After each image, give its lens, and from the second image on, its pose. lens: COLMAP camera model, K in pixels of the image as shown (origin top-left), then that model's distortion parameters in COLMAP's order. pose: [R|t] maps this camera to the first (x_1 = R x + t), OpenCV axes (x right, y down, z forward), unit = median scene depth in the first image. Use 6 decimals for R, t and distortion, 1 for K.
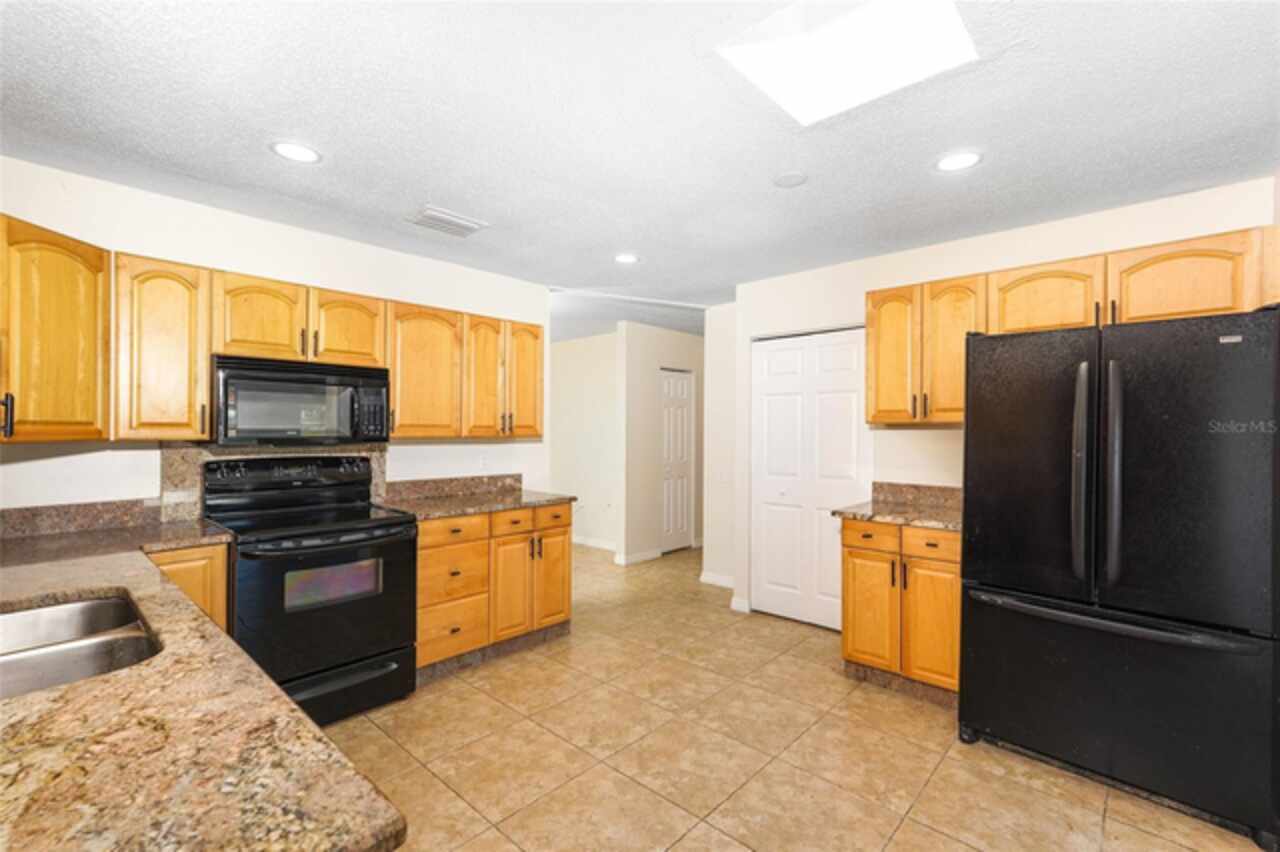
lens RADIAL K [[554.6, 0, 635.2], [0, 554.6, 430.2], [0, 0, 1]] dist [0.000436, 0.003169]
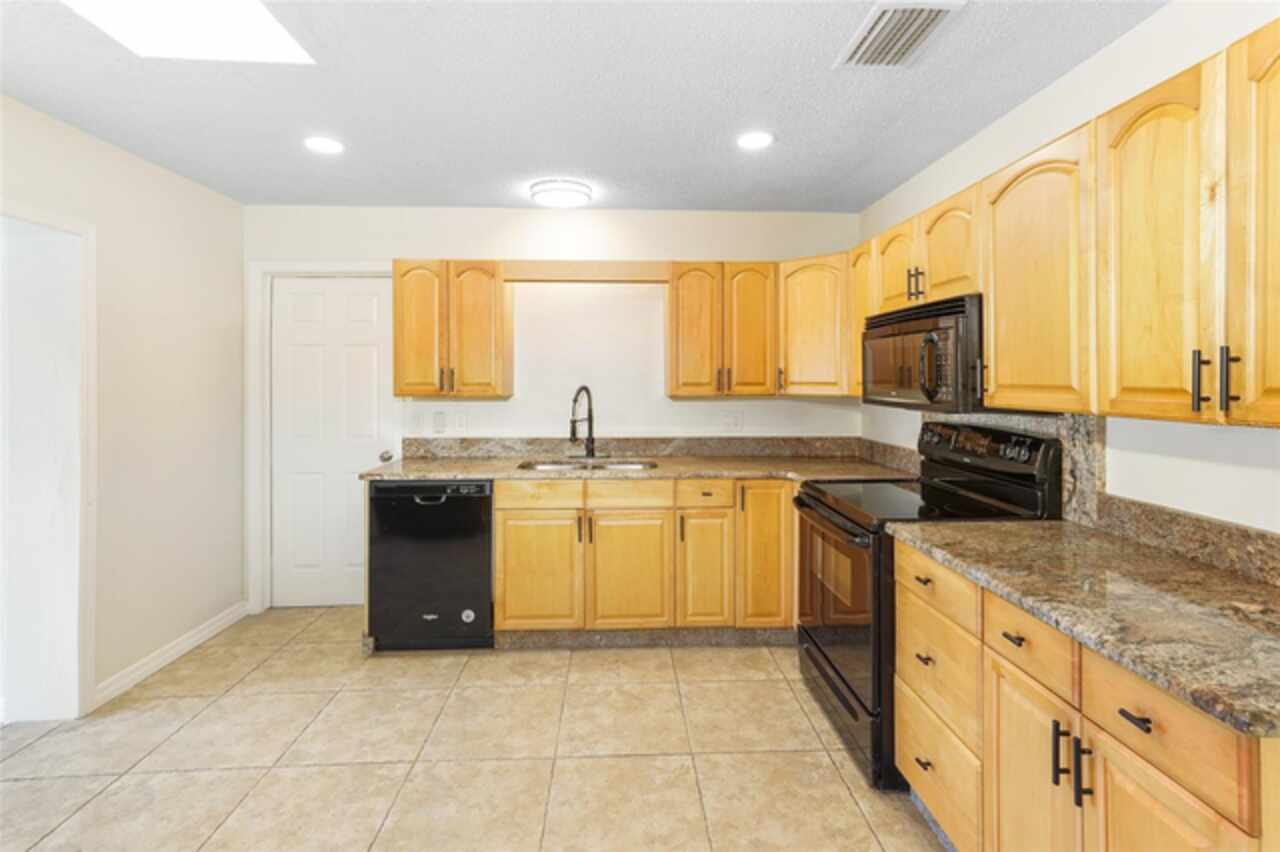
lens RADIAL K [[571.9, 0, 636.5], [0, 571.9, 380.4], [0, 0, 1]] dist [0.000374, 0.000687]
pose [[-0.698839, -0.001712, -0.715277, 0.322927], [-0.002326, 0.999997, -0.000121, -0.015526], [0.715275, 0.001579, -0.698841, 1.416386]]
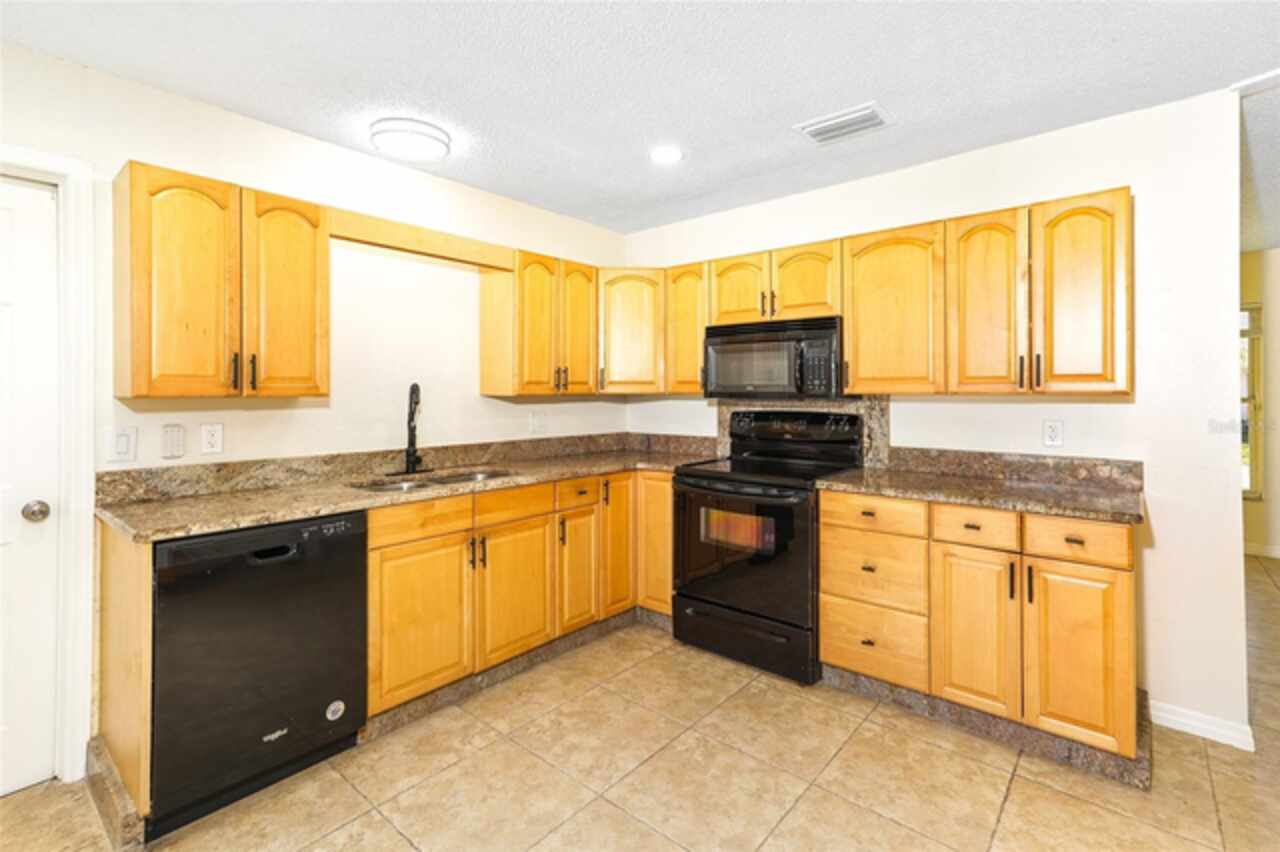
lens RADIAL K [[581.1, 0, 635.3], [0, 581.1, 387.1], [0, 0, 1]] dist [-0.001070, 0.000256]
pose [[0.039657, -0.012153, -0.999139, 0.565225], [0.001719, 0.999925, -0.012094, 0.017271], [0.999212, -0.001238, 0.039675, 0.767284]]
